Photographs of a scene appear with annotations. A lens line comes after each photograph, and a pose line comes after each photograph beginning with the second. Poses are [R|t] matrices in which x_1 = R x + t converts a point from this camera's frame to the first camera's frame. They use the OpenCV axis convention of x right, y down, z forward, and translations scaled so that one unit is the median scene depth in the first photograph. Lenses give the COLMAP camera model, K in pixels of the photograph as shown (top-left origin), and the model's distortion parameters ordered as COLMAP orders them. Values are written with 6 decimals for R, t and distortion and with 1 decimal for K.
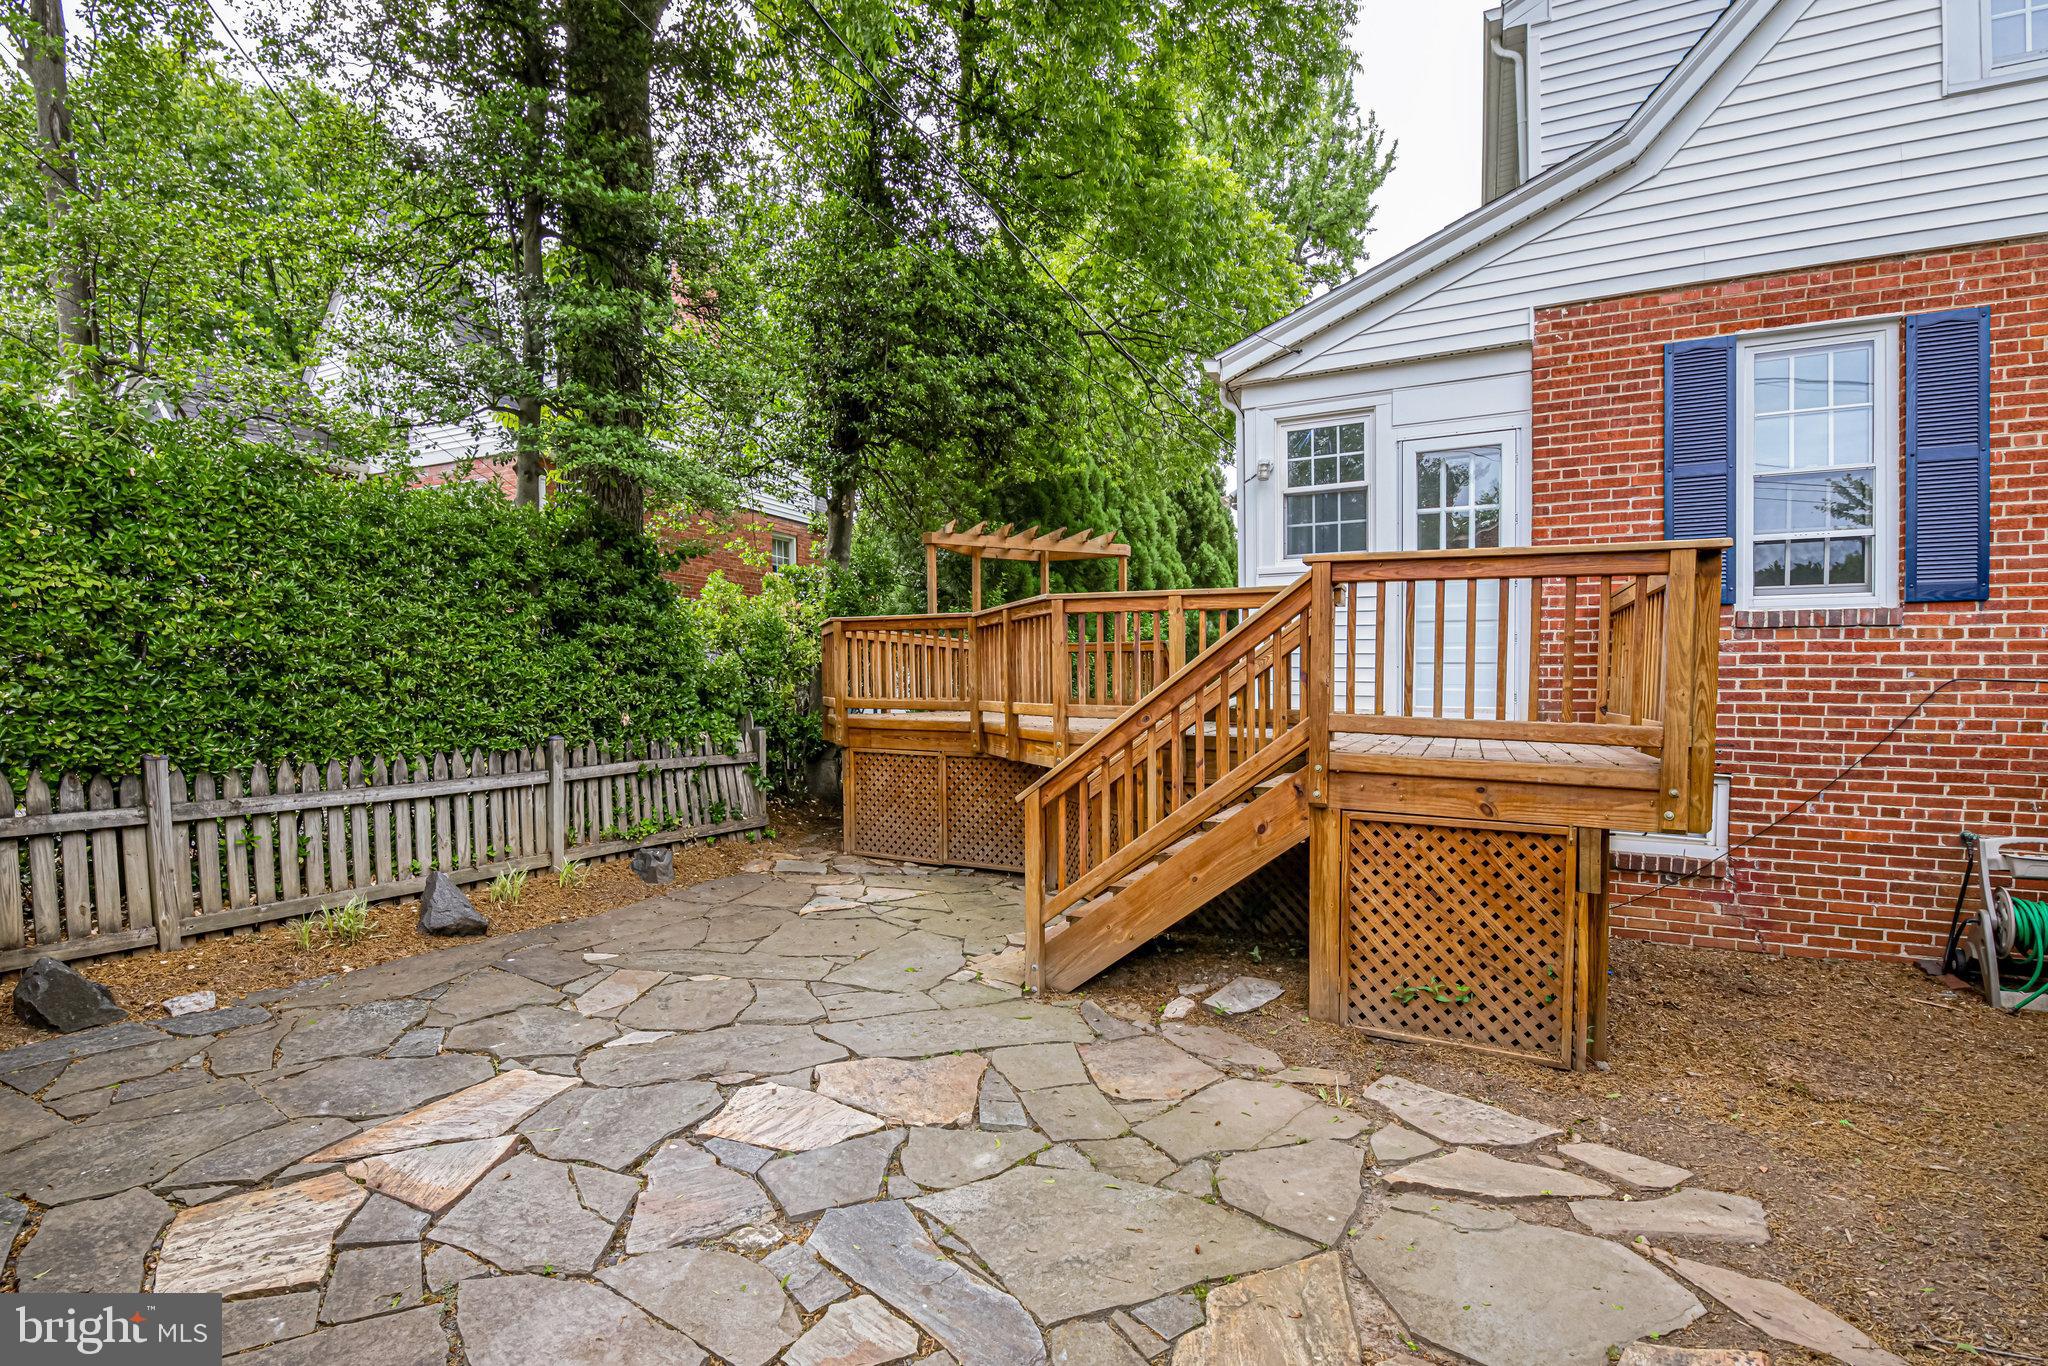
lens RADIAL K [[930.4, 0, 970.3], [0, 930.4, 722.4], [0, 0, 1]] dist [-0.013106, -0.000955]
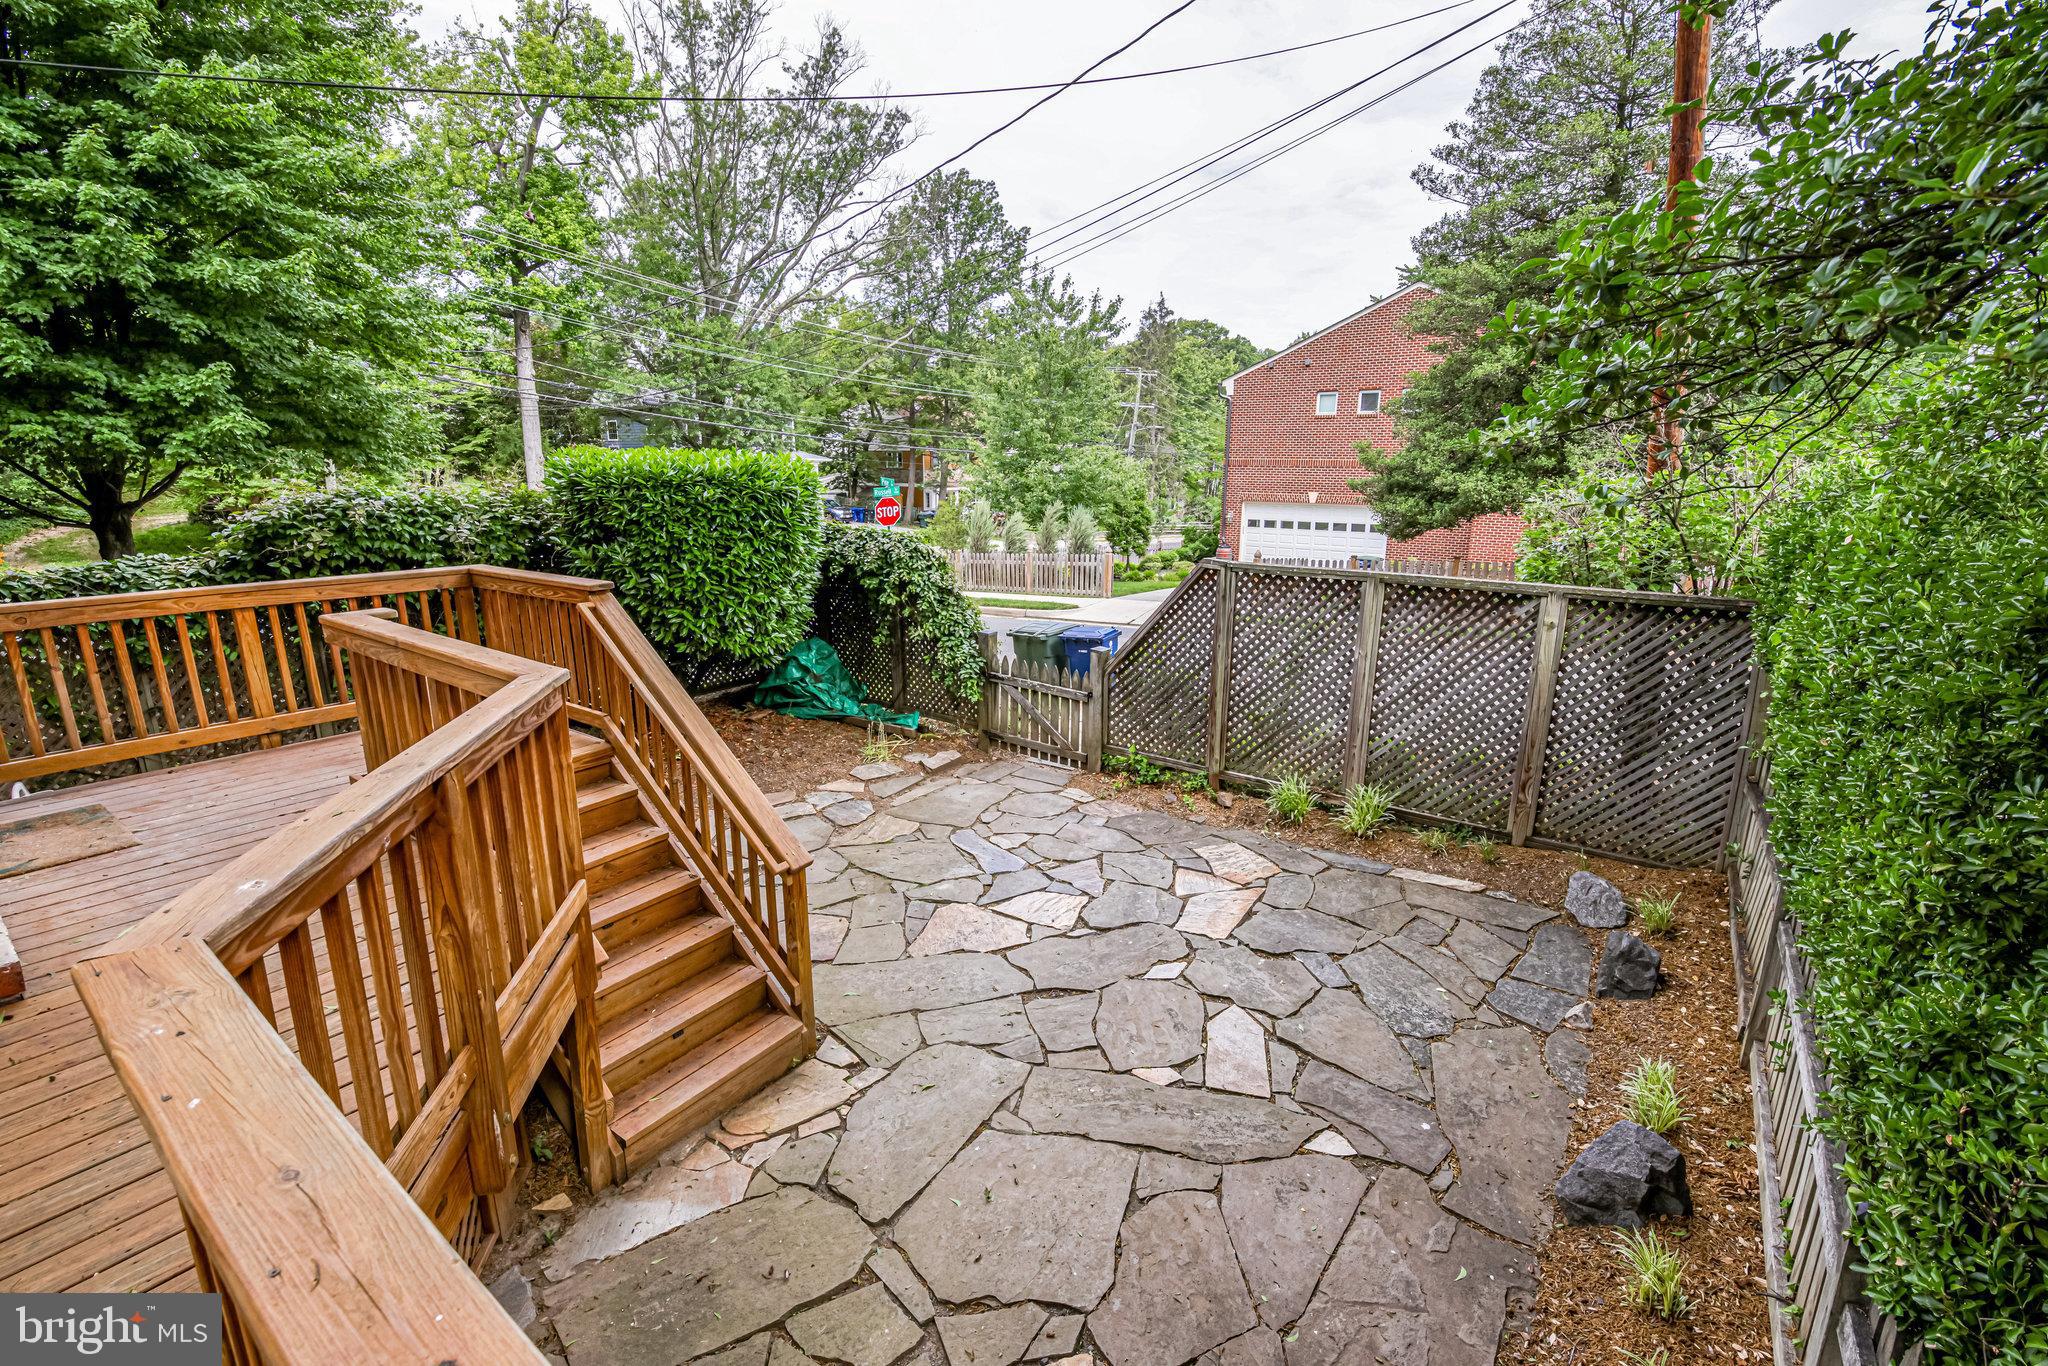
lens RADIAL K [[897.3, 0, 999.9], [0, 897.3, 690.9], [0, 0, 1]] dist [-0.008065, -0.008250]
pose [[-0.987311, -0.053895, 0.149374, -0.232345], [-0.008848, 0.957855, 0.287116, -0.310485], [-0.158553, 0.282151, -0.946178, 1.668222]]
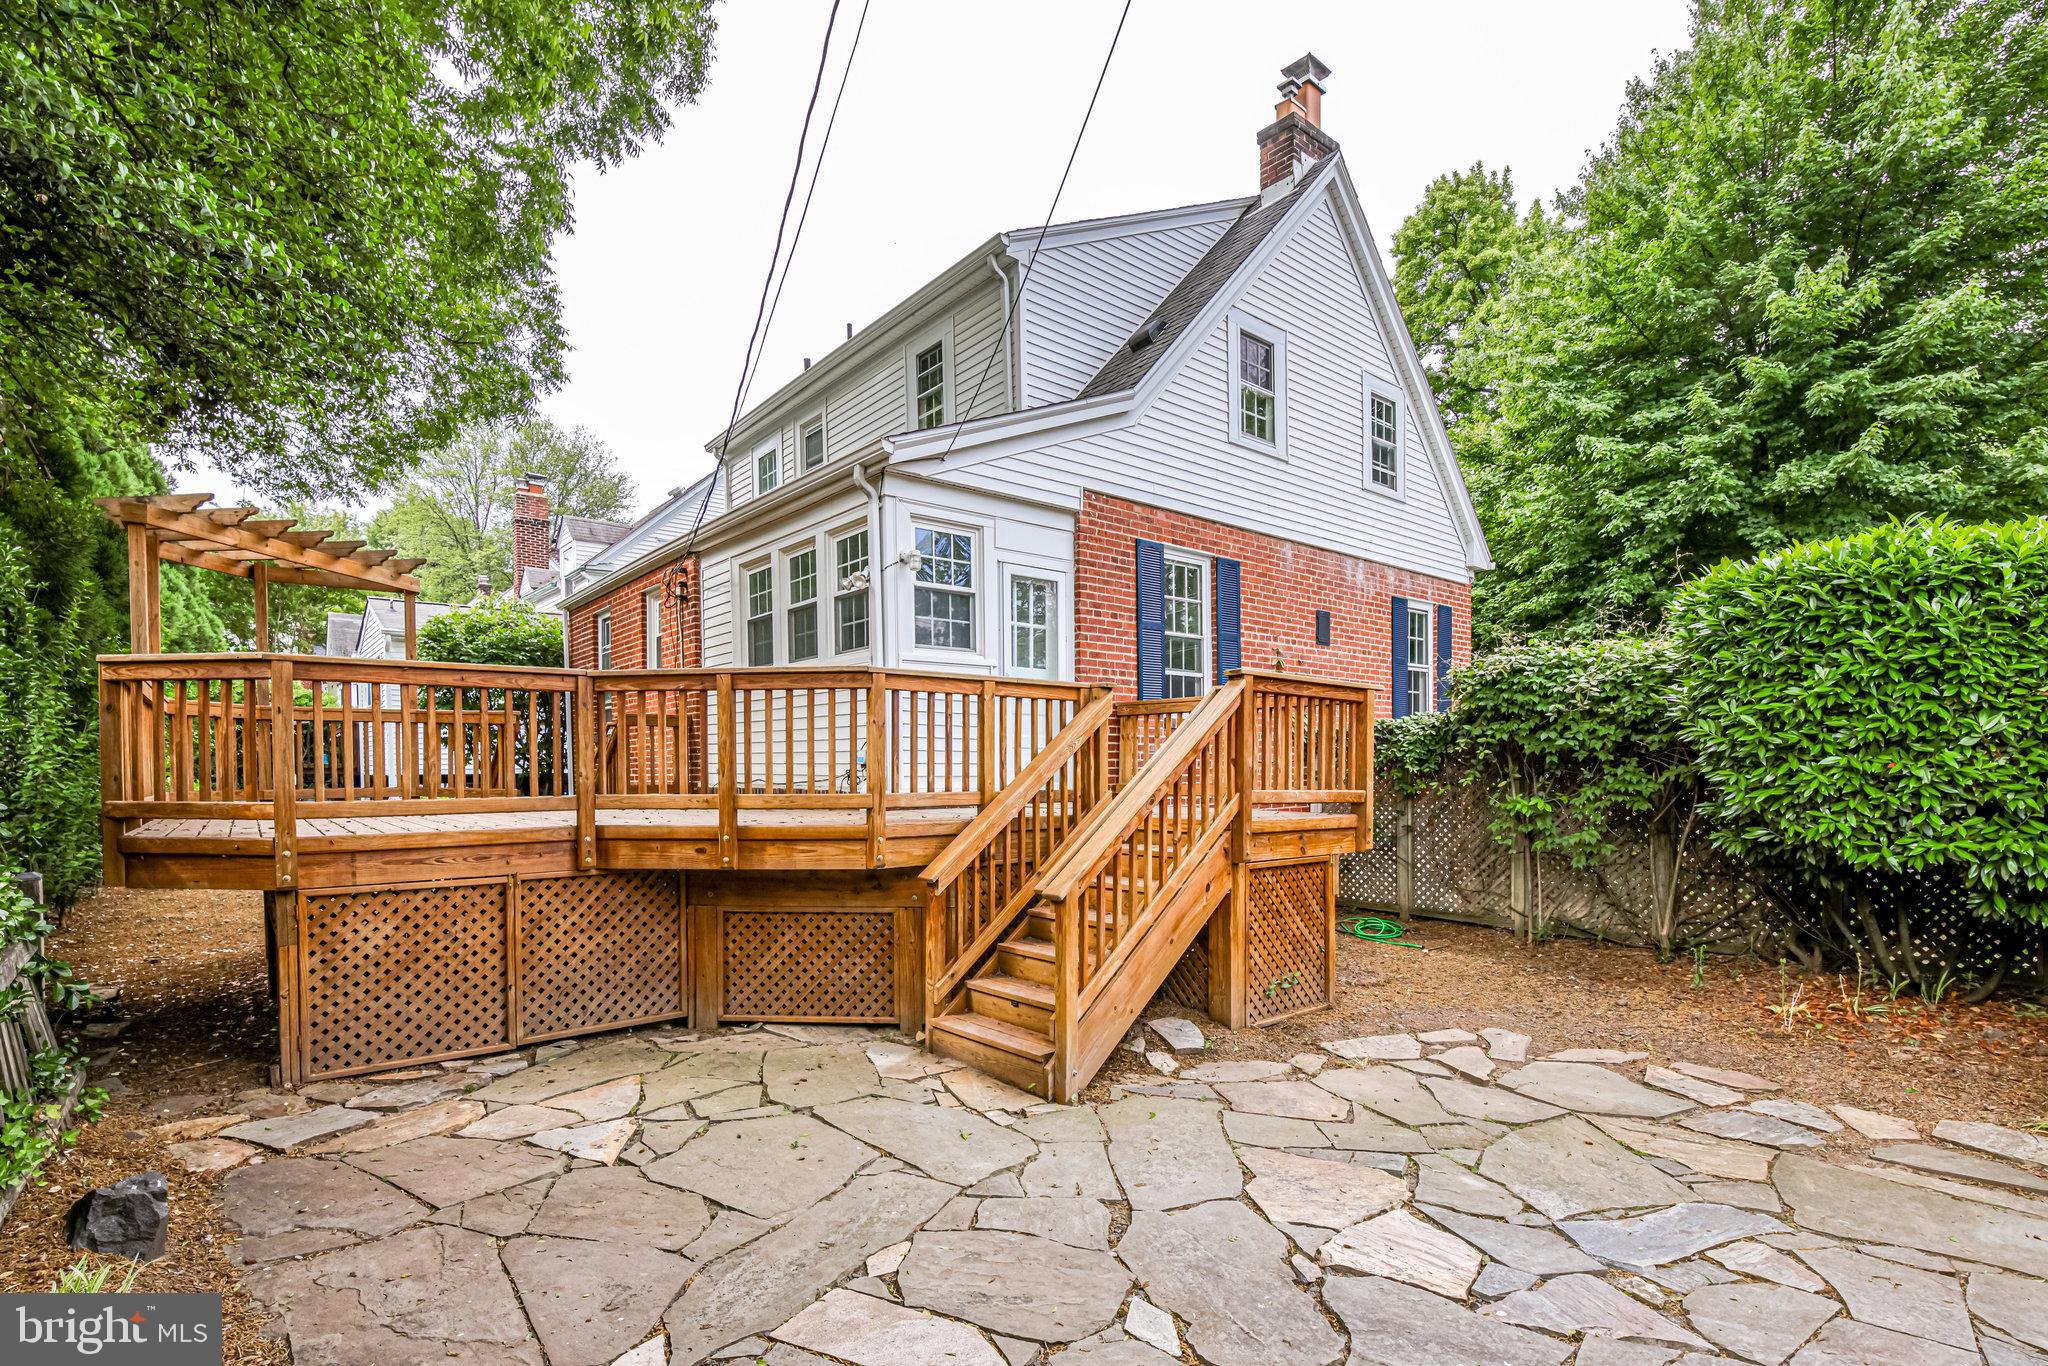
lens RADIAL K [[942.1, 0, 1018.4], [0, 942.1, 770.8], [0, 0, 1]] dist [0.001461, -0.009797]
pose [[0.381928, -0.014499, 0.924078, -0.789438], [0.042570, 0.999092, -0.001918, -0.040164], [-0.923211, 0.040071, 0.382199, 0.644563]]
